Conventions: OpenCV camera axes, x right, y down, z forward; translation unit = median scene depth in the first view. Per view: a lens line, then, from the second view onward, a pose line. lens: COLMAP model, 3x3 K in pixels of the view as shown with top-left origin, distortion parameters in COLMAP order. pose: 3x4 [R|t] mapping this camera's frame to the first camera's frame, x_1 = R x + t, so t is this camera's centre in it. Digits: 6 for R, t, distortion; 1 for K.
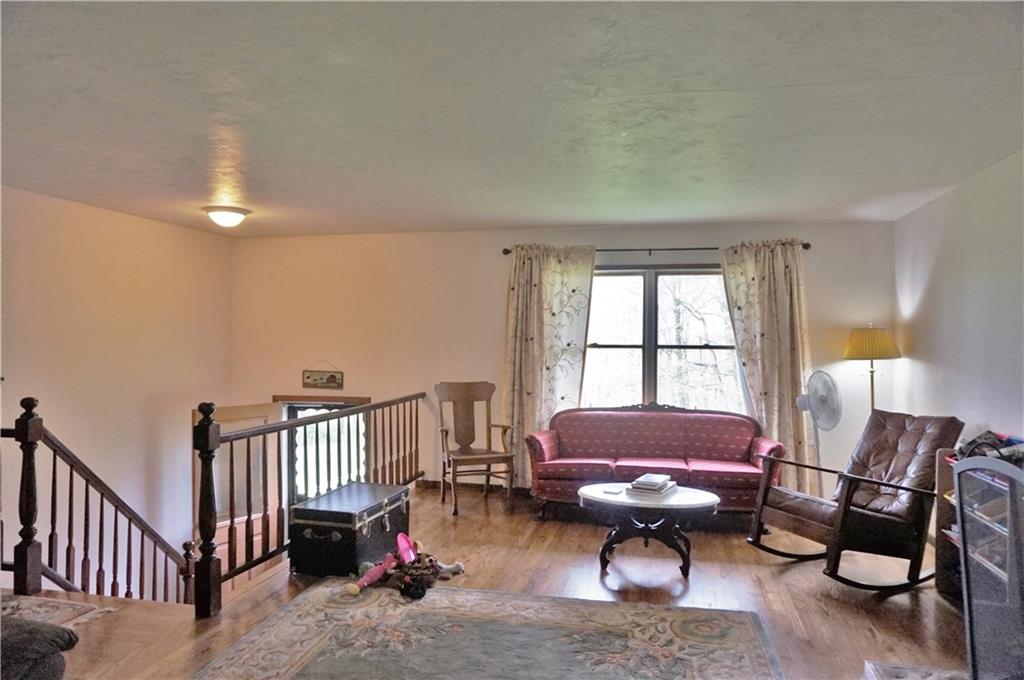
lens RADIAL K [[691.1, 0, 510.5], [0, 691.1, 340.7], [0, 0, 1]] dist [-0.049293, 0.045587]
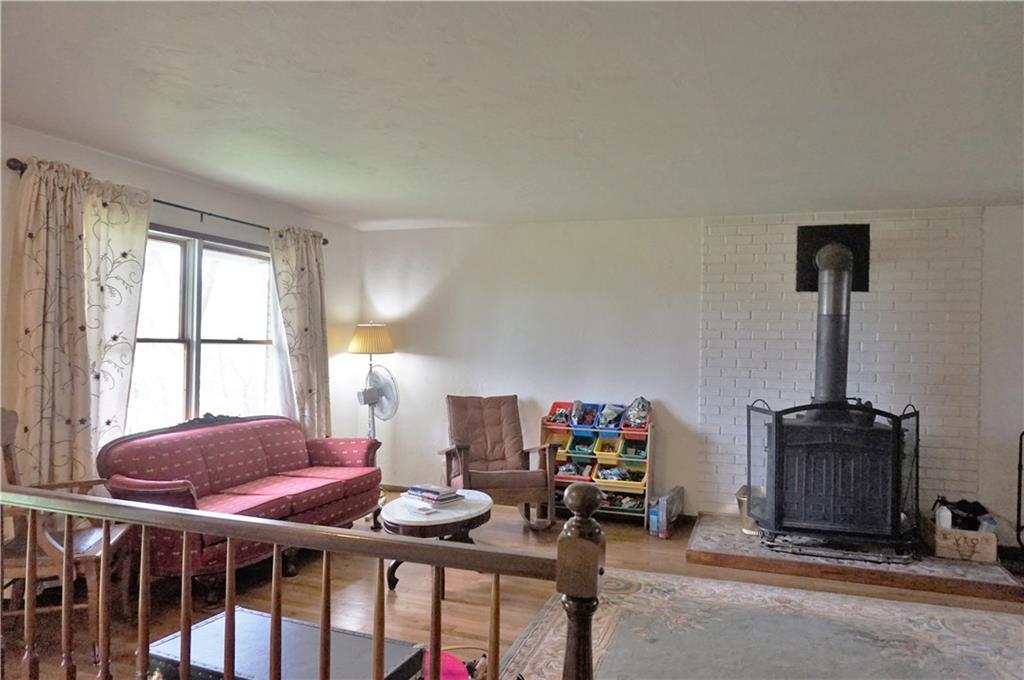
lens RADIAL K [[691.1, 0, 510.5], [0, 691.1, 340.7], [0, 0, 1]] dist [-0.049293, 0.045587]
pose [[0.118909, -0.001104, 0.992905, -0.503537], [-0.021912, 0.999753, 0.003735, -0.002232], [-0.992663, -0.022201, 0.118855, 0.566068]]
